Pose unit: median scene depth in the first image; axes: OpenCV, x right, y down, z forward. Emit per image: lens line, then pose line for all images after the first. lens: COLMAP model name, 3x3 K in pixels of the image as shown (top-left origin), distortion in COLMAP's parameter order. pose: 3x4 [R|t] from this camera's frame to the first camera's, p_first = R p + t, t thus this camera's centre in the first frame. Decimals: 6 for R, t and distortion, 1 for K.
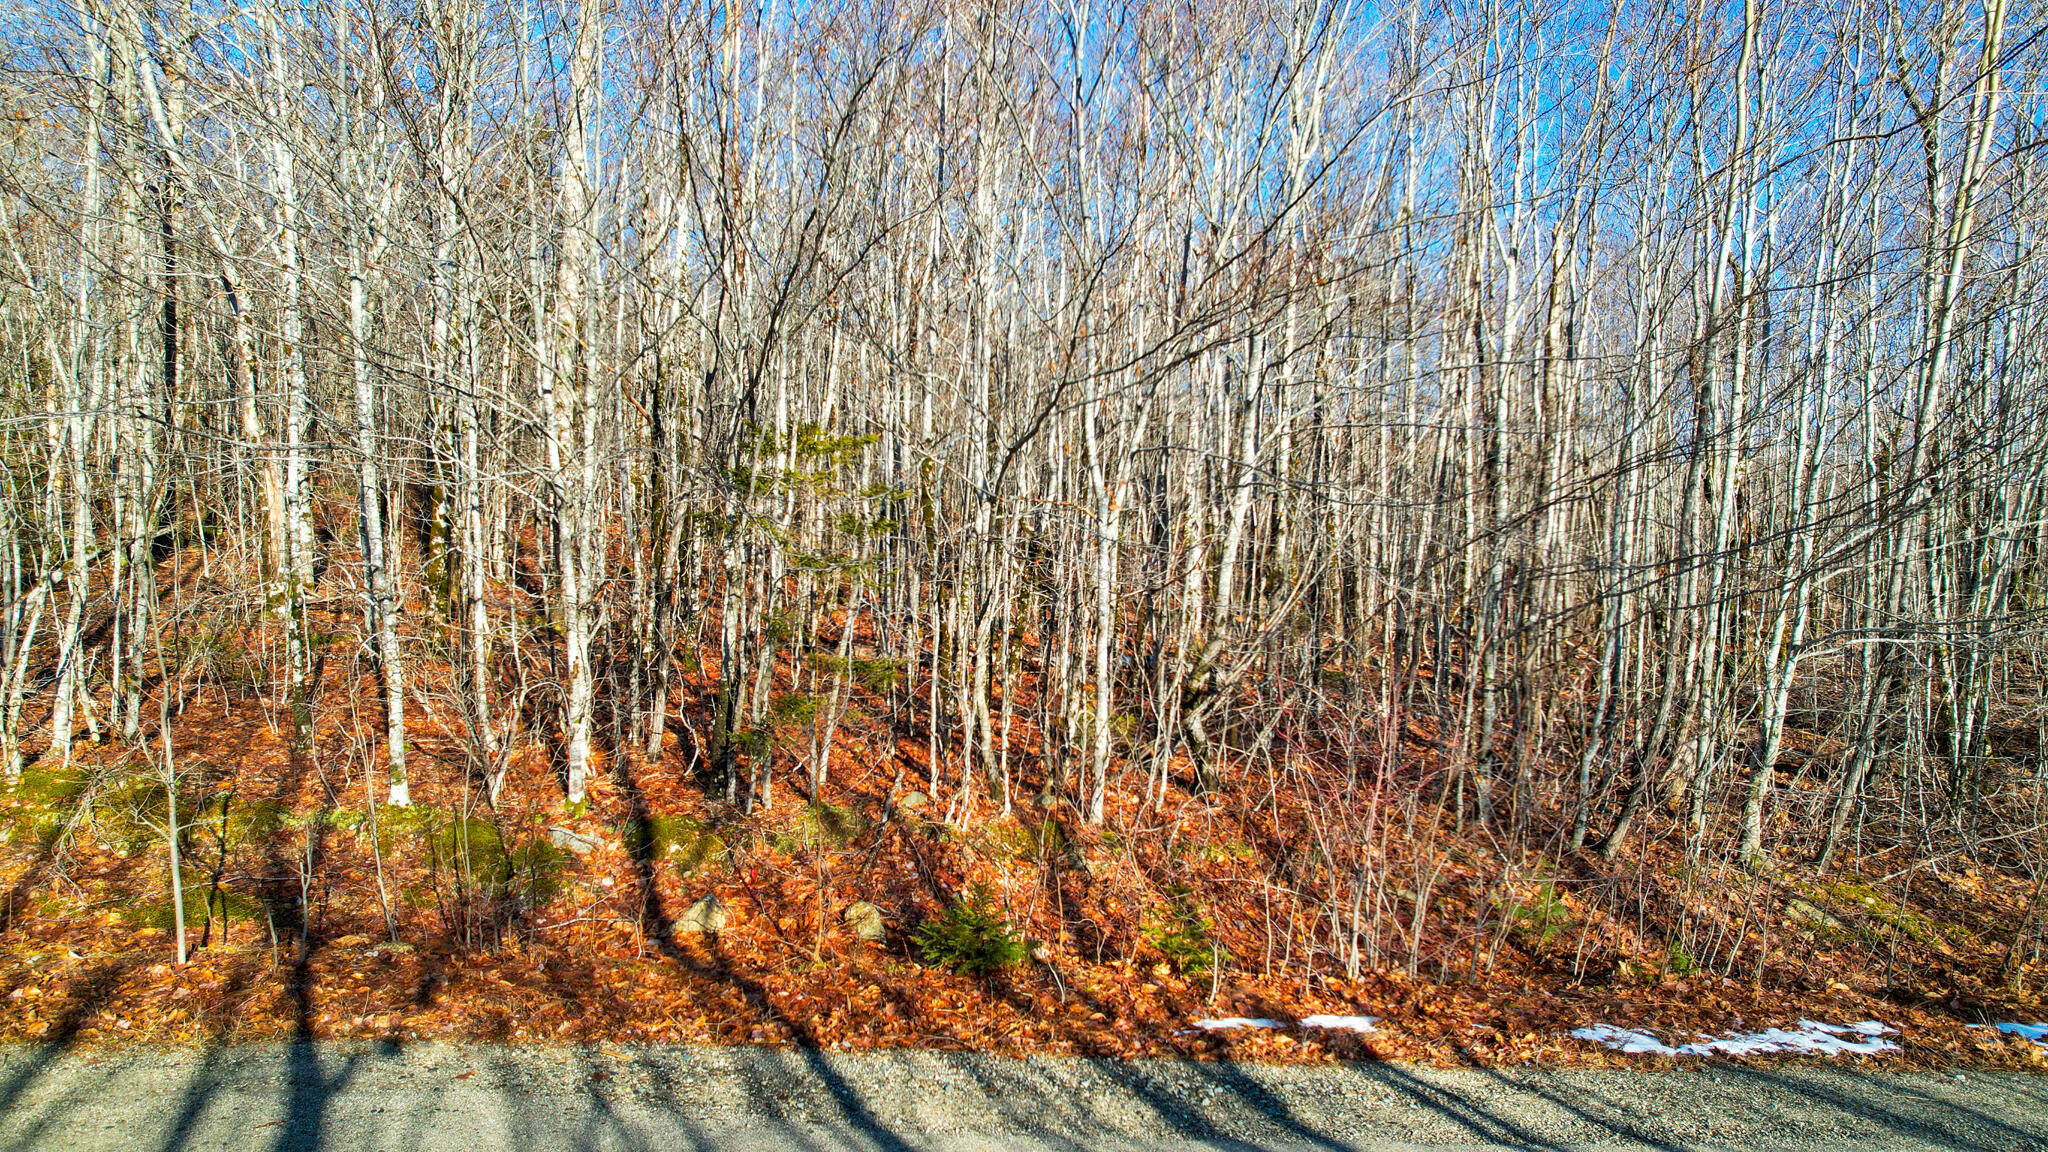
lens RADIAL K [[1322.7, 0, 1029.6], [0, 1322.7, 586.4], [0, 0, 1]] dist [-0.086197, 0.088327]
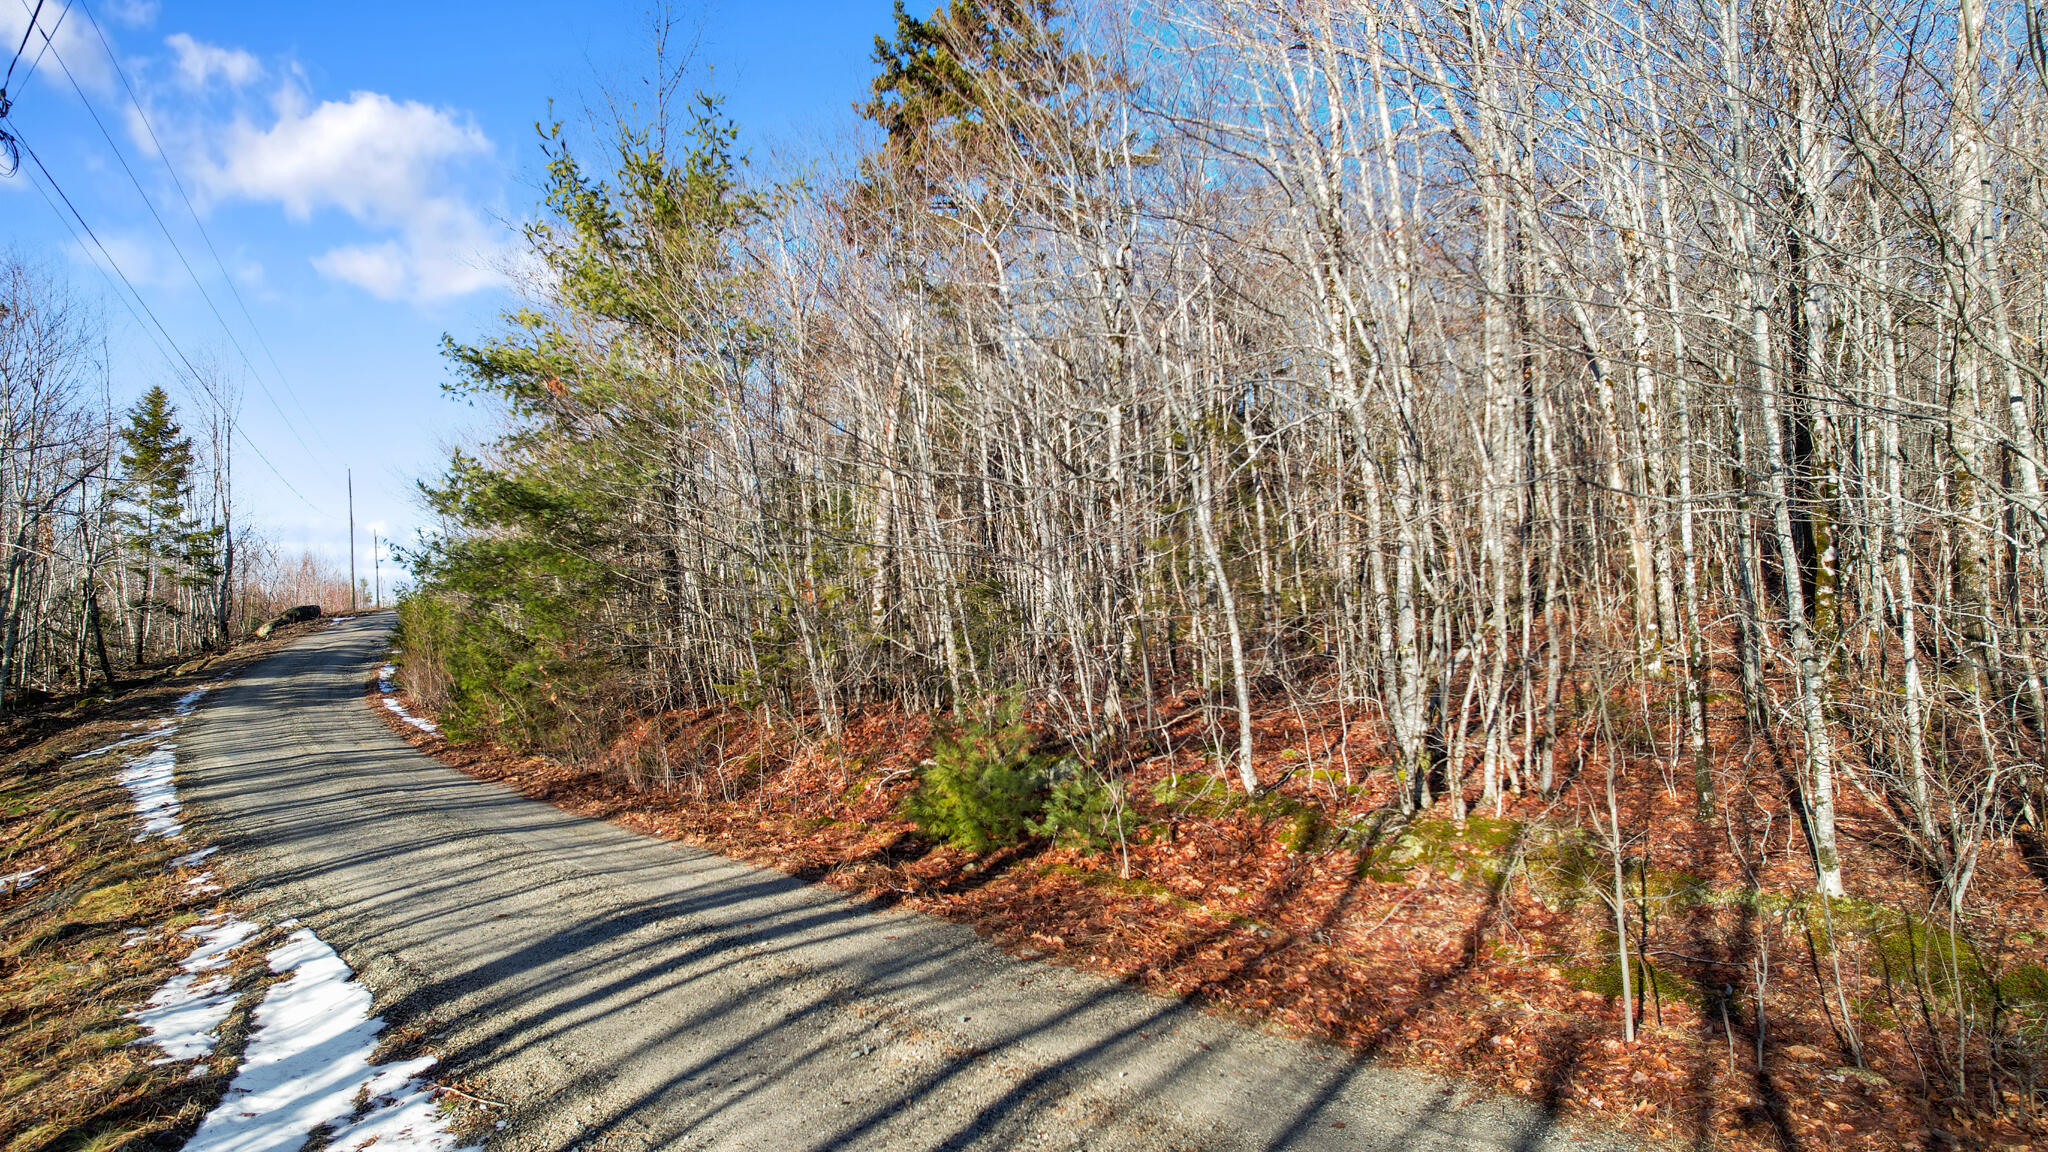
lens RADIAL K [[1322.7, 0, 1029.6], [0, 1322.7, 586.4], [0, 0, 1]] dist [-0.086197, 0.088327]
pose [[0.588006, -0.043187, -0.807702, -0.096394], [0.010946, 0.998907, -0.045442, -0.006342], [0.808782, 0.017879, 0.587837, 0.050417]]
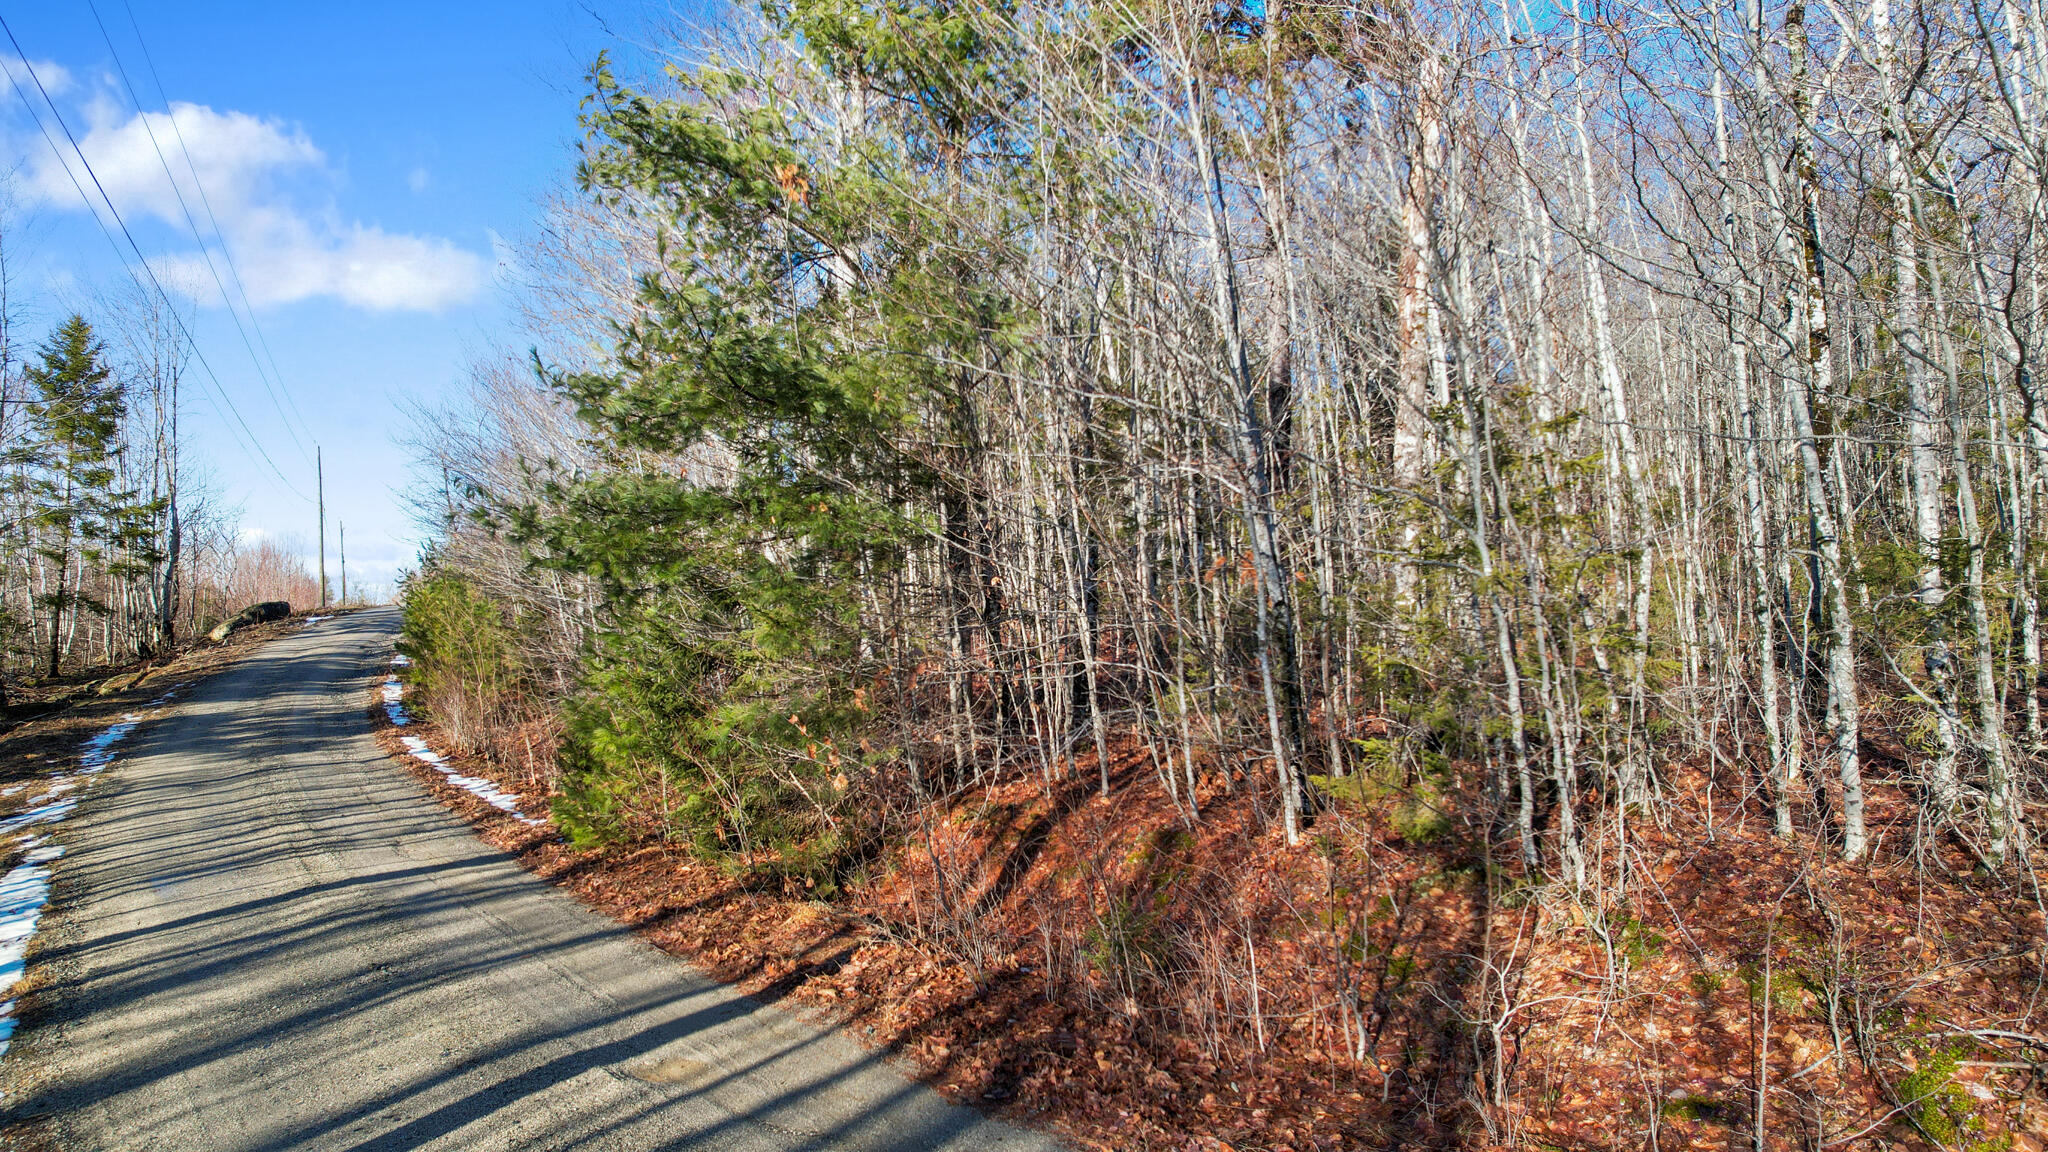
lens RADIAL K [[1322.7, 0, 1029.6], [0, 1322.7, 586.4], [0, 0, 1]] dist [-0.086197, 0.088327]
pose [[0.609560, -0.041694, -0.791643, -0.301983], [0.009664, 0.998933, -0.045169, -0.011576], [0.792681, 0.019883, 0.609312, 0.068733]]
